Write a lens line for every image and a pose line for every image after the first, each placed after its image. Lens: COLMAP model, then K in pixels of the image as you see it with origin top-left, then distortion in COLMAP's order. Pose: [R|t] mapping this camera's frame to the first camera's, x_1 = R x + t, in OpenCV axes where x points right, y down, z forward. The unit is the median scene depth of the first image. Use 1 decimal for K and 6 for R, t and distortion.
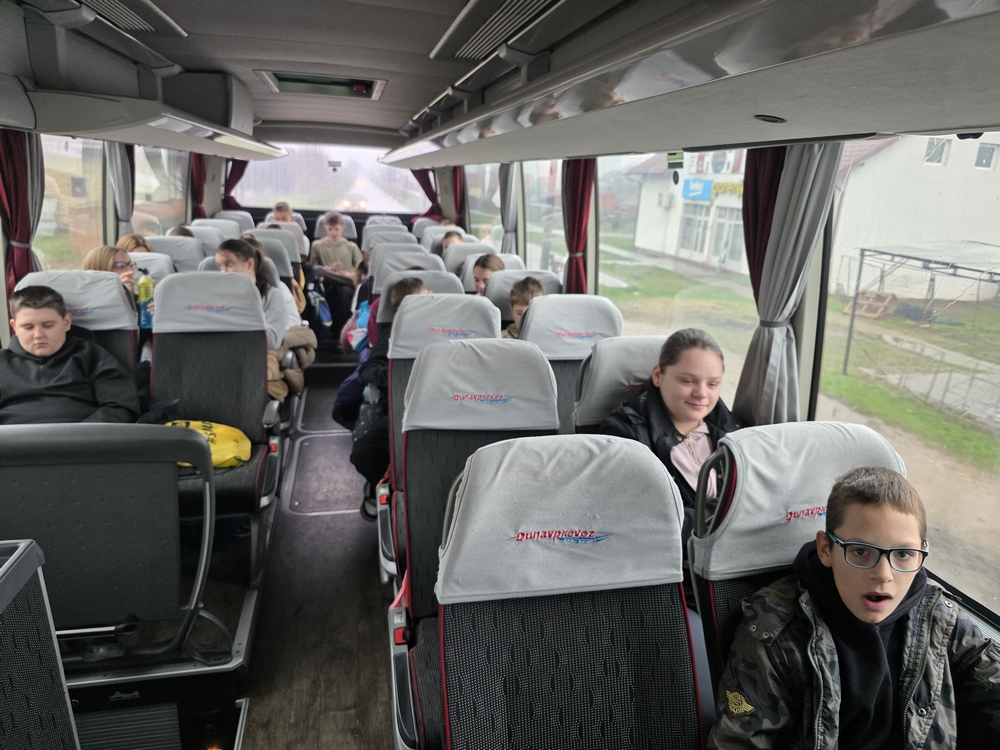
lens RADIAL K [[664.3, 0, 493.3], [0, 664.3, 378.6], [0, 0, 1]] dist [0.000067, -0.003281]
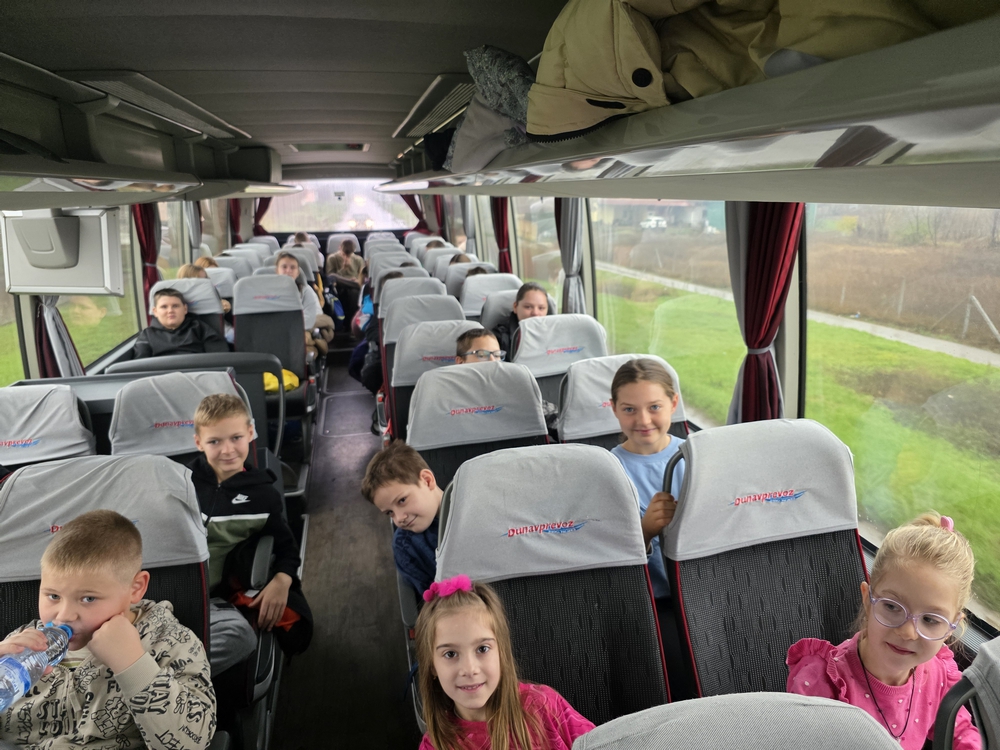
lens RADIAL K [[663.8, 0, 500.0], [0, 663.8, 375.0], [0, 0, 1]] dist [0.001759, 0.000676]
pose [[0.997903, -0.063348, -0.013266, 0.084430], [0.063095, 0.997833, -0.018635, 0.087016], [0.014418, 0.017759, 0.999738, -0.350068]]
